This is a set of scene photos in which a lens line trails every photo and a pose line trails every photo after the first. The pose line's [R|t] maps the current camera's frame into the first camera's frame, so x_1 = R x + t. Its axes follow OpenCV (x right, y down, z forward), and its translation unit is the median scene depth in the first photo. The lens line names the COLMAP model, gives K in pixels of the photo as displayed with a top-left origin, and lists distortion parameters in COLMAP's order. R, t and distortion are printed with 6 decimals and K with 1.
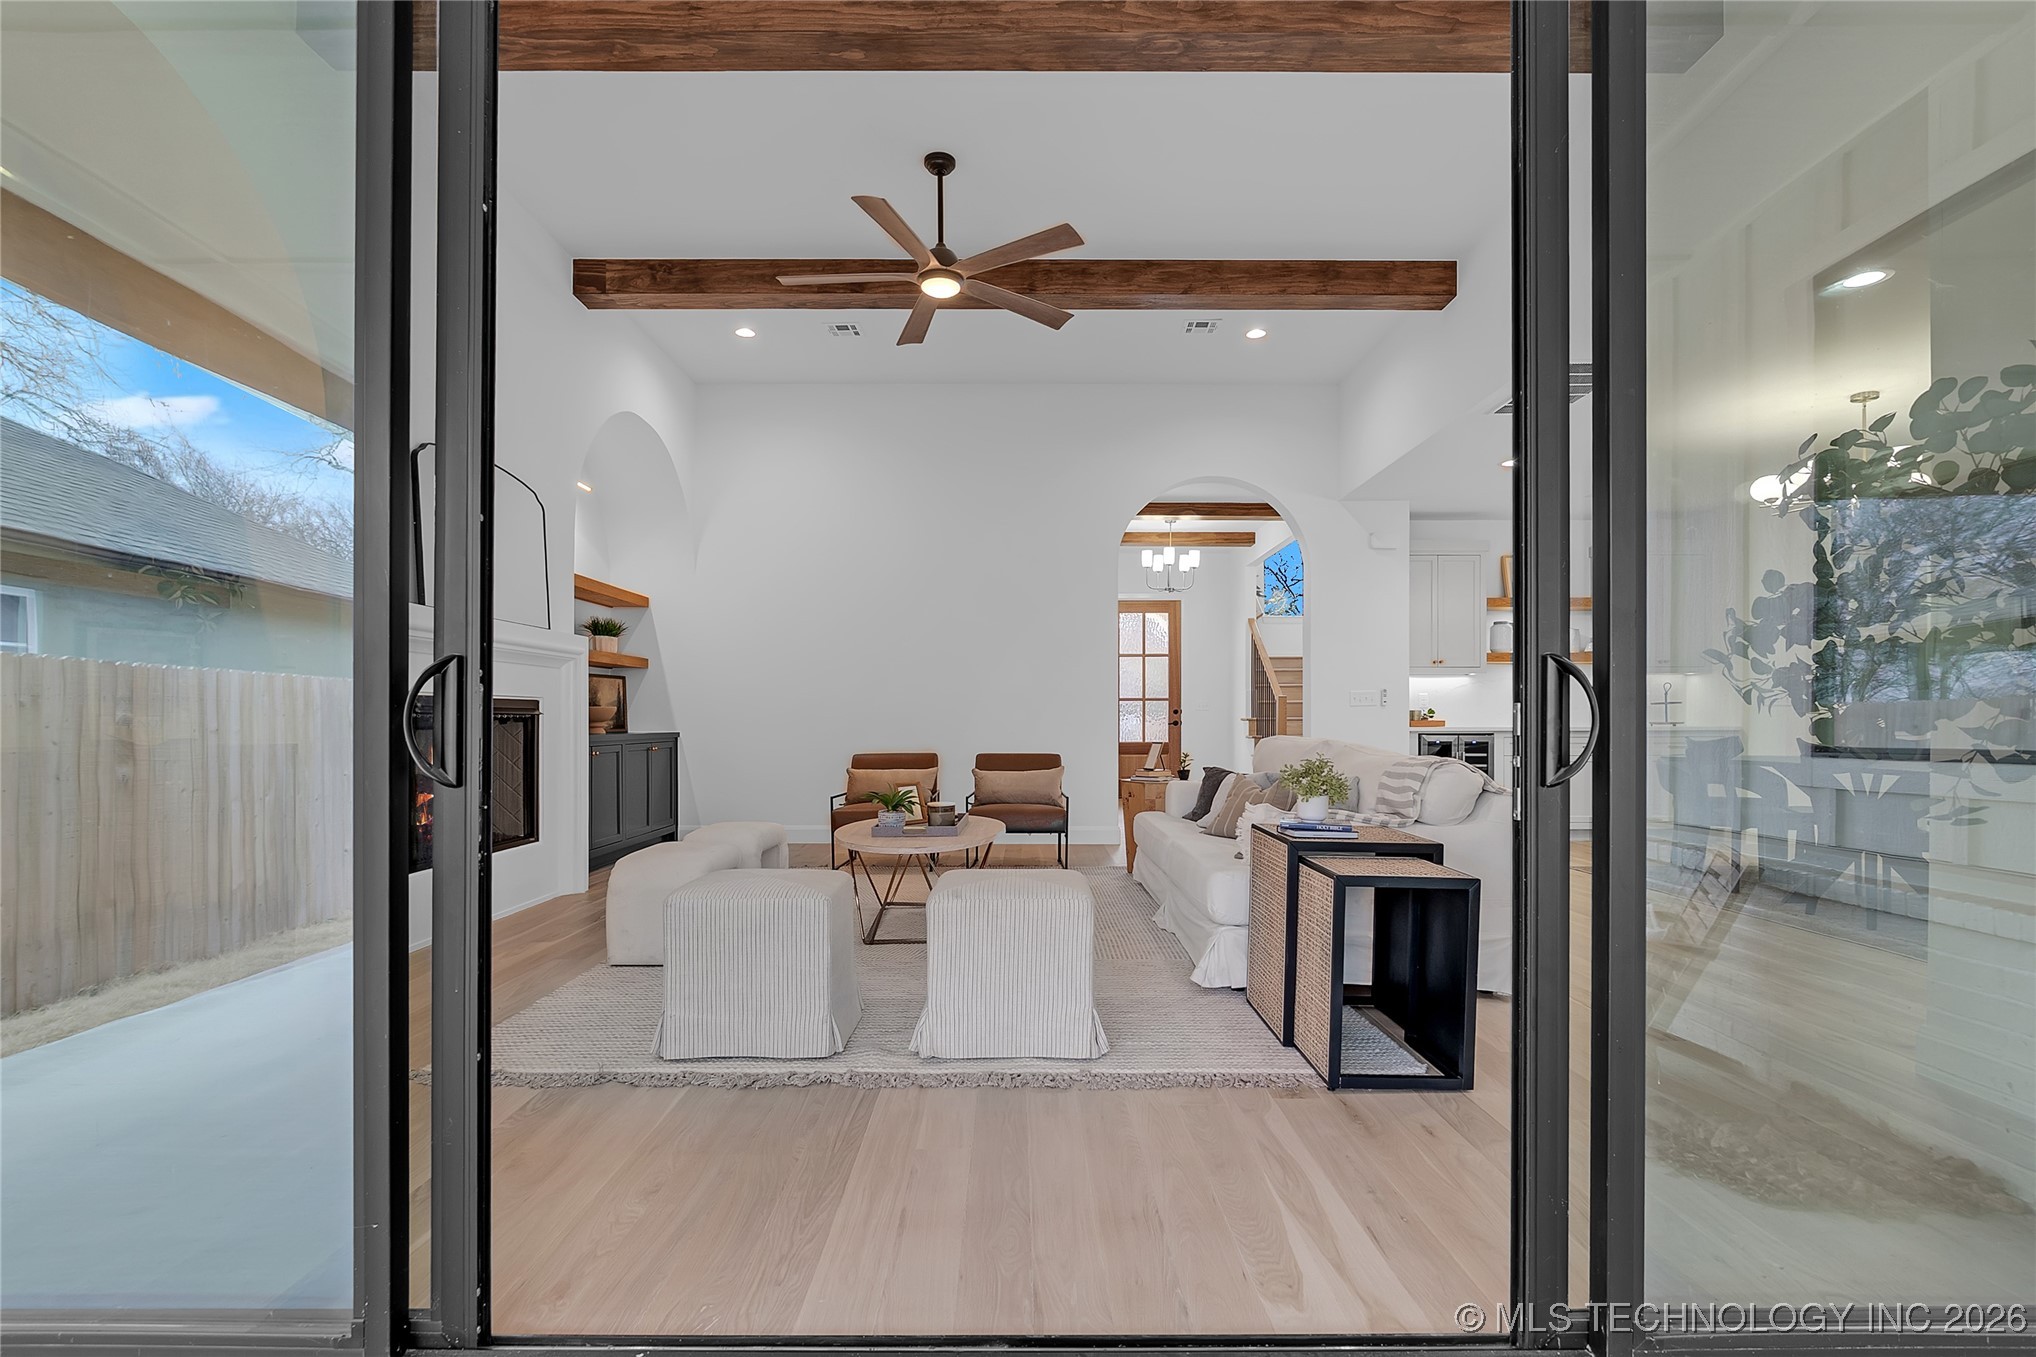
lens RADIAL K [[956.7, 0, 1021.2], [0, 956.7, 709.2], [0, 0, 1]] dist [-0.005056, 0.000087]
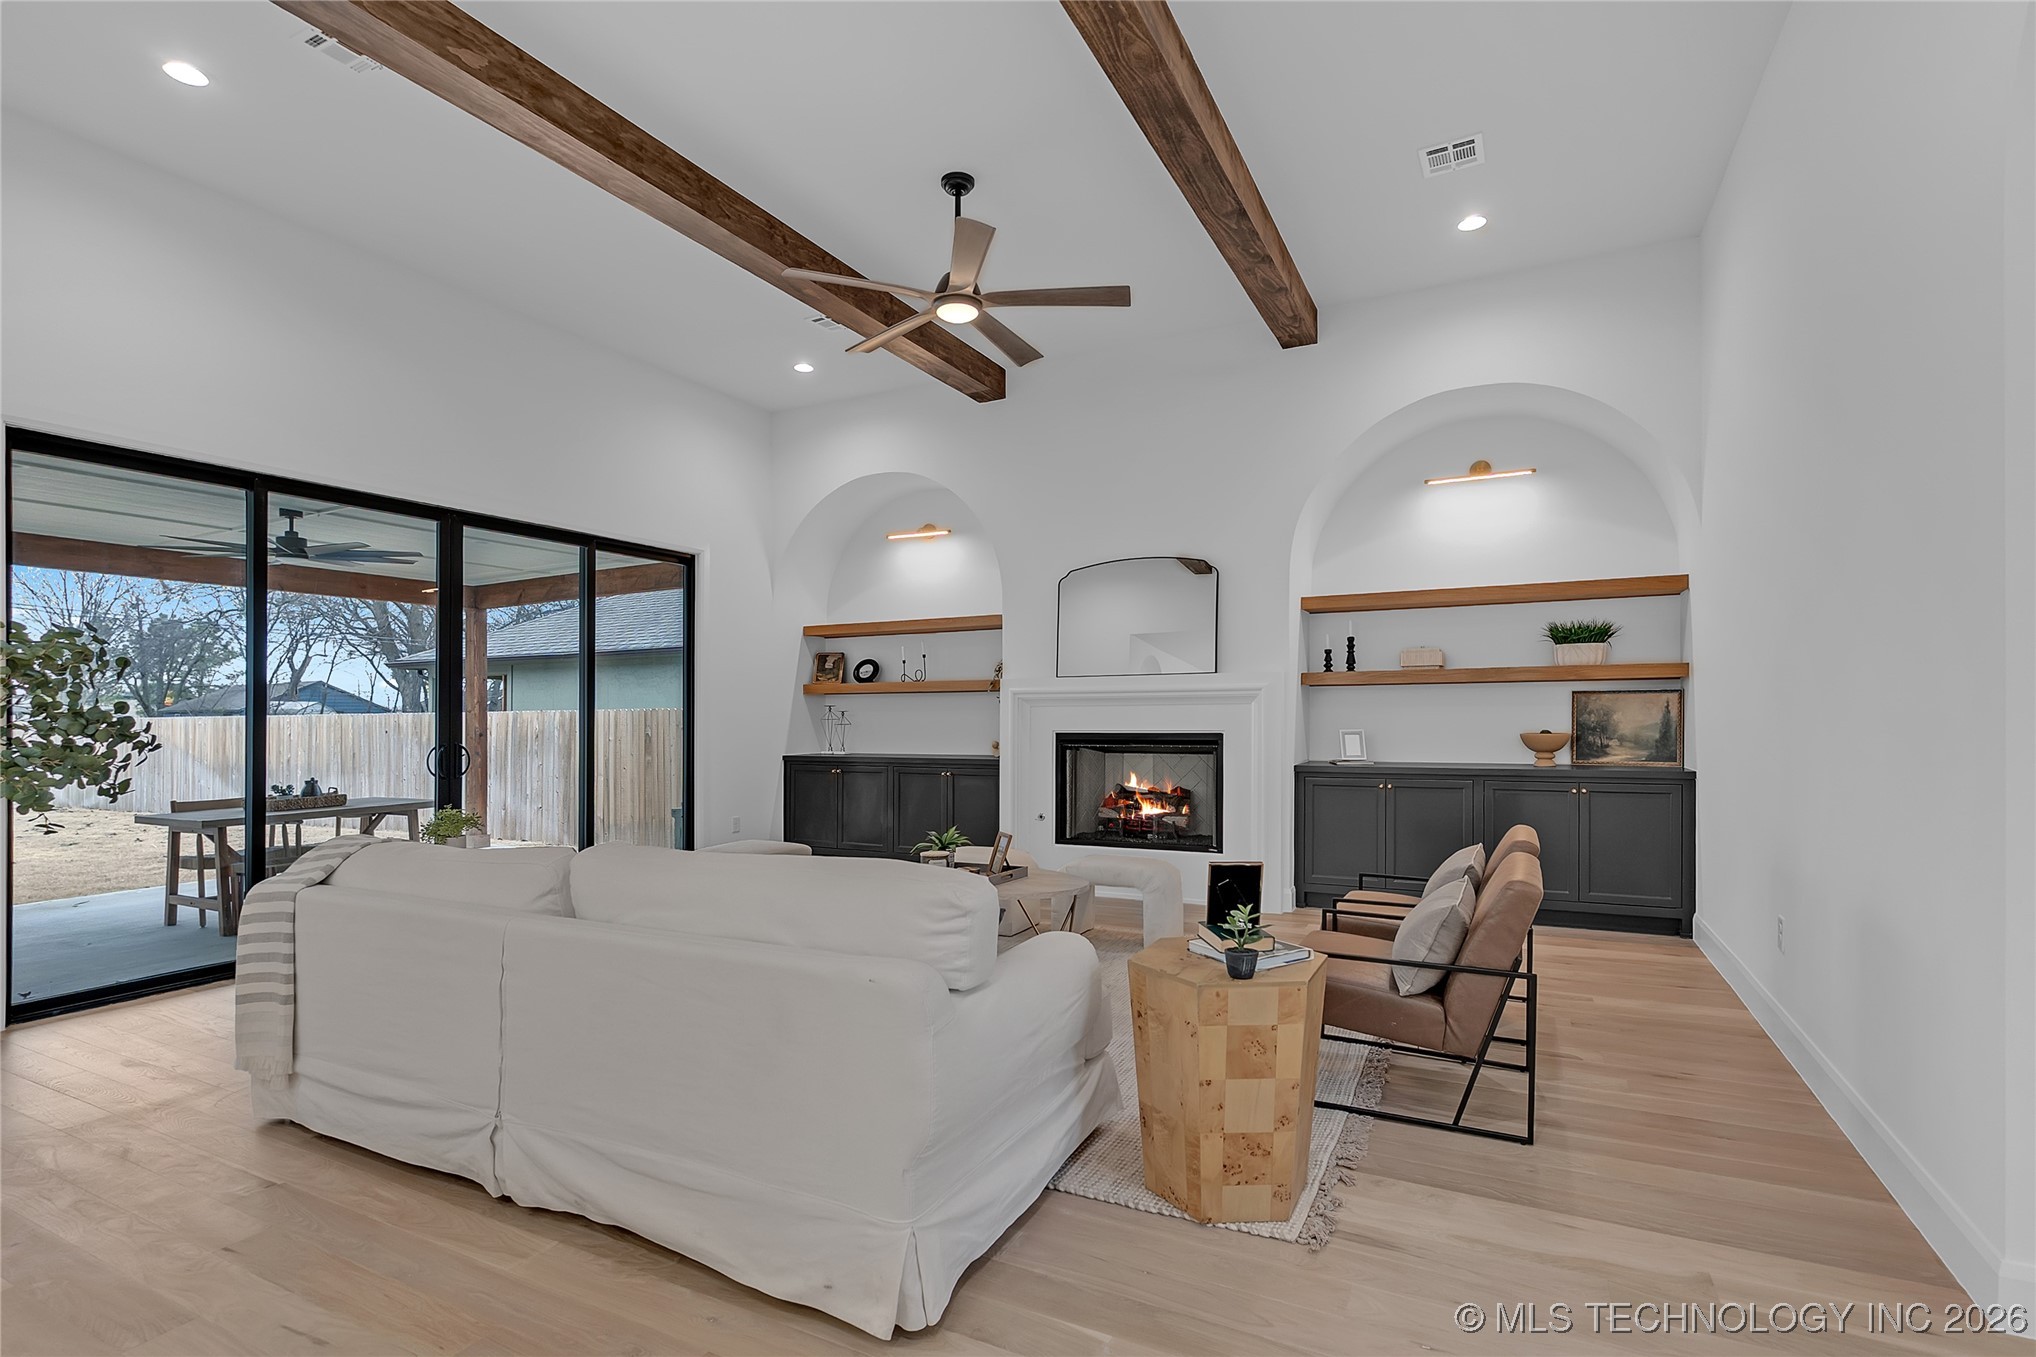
lens RADIAL K [[956.7, 0, 986.4], [0, 956.7, 731.0], [0, 0, 1]] dist [-0.005056, 0.000087]
pose [[-0.488394, 0.021511, -0.872358, 0.578460], [0.016894, 0.999742, 0.015194, -0.027953], [0.872460, -0.007317, -0.488631, 1.128638]]
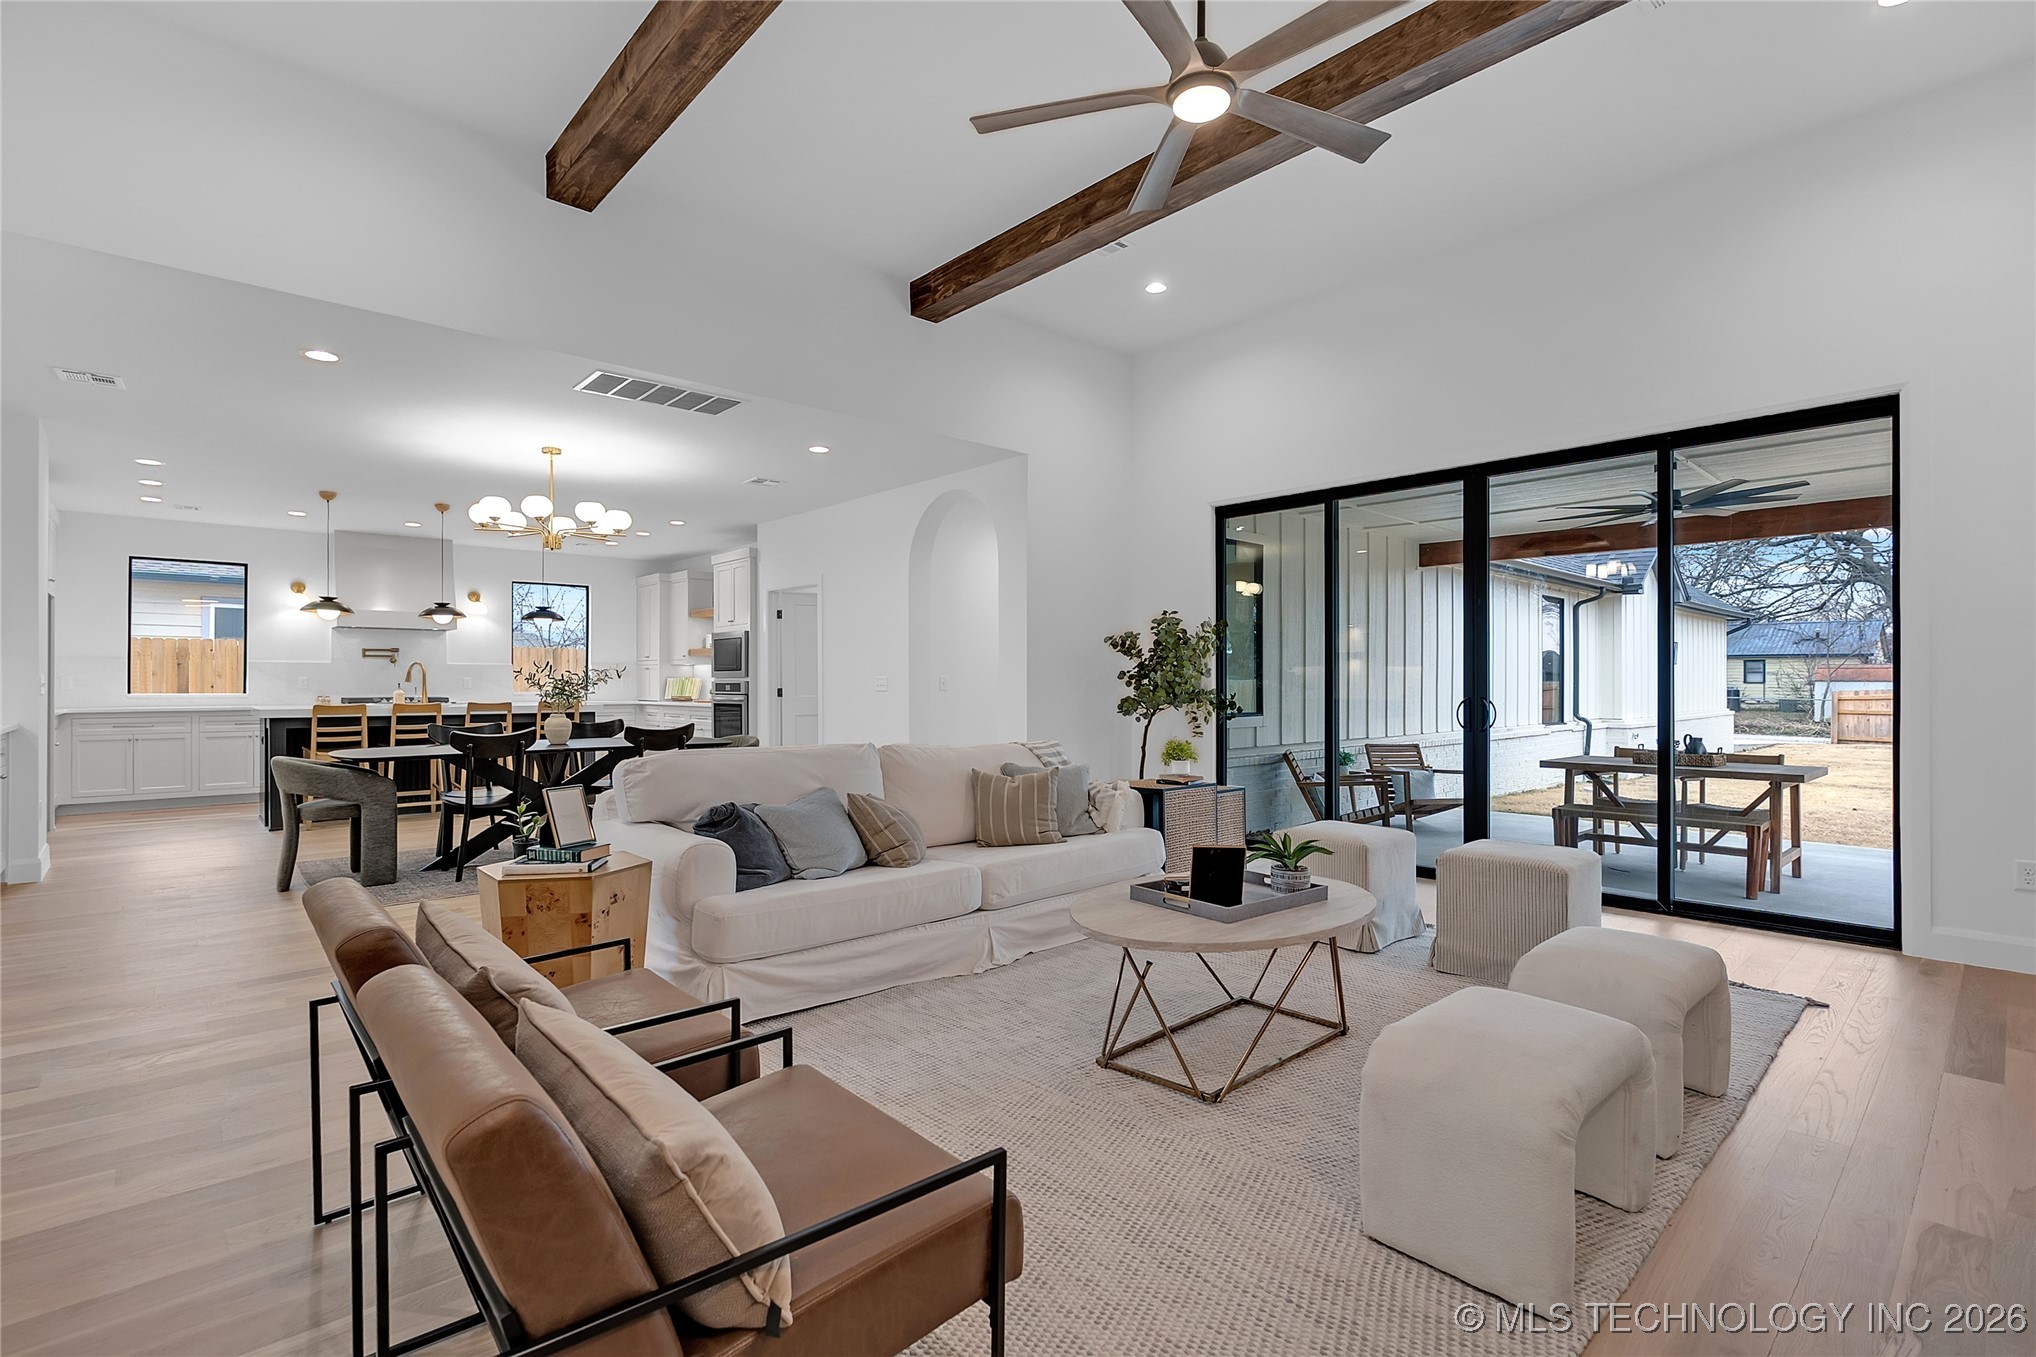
lens RADIAL K [[956.7, 0, 1022.1], [0, 956.7, 669.6], [0, 0, 1]] dist [-0.005056, 0.000087]
pose [[-0.664435, 0.012500, 0.747242, -0.387858], [-0.005214, 0.999758, -0.021360, -0.015490], [-0.747328, -0.018089, -0.664209, 1.169675]]
